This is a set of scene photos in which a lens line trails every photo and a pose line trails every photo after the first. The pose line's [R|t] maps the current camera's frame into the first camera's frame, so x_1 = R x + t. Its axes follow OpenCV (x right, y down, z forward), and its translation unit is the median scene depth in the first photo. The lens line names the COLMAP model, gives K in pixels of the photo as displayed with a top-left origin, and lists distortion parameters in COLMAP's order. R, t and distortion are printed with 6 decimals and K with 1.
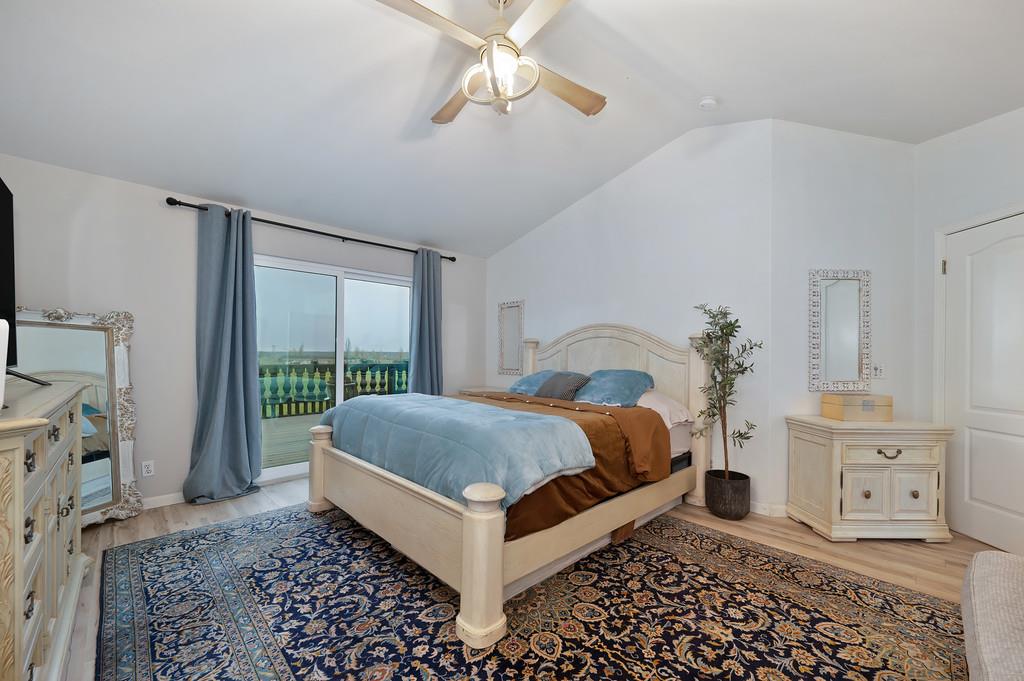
lens RADIAL K [[412.5, 0, 514.2], [0, 412.5, 340.5], [0, 0, 1]] dist [-0.000476, -0.000367]
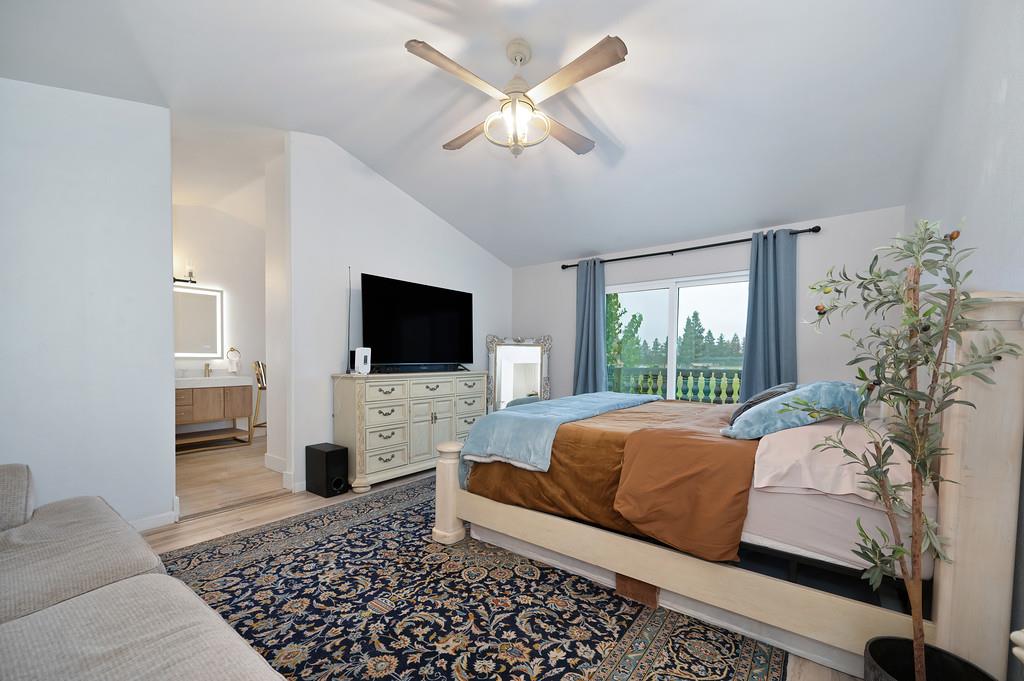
lens RADIAL K [[412.5, 0, 513.1], [0, 412.5, 372.7], [0, 0, 1]] dist [-0.000476, -0.000367]
pose [[0.150076, 0.020299, -0.988466, 1.344469], [0.024431, 0.999408, 0.024233, 0.067110], [0.988373, -0.027786, 0.149491, 0.957253]]
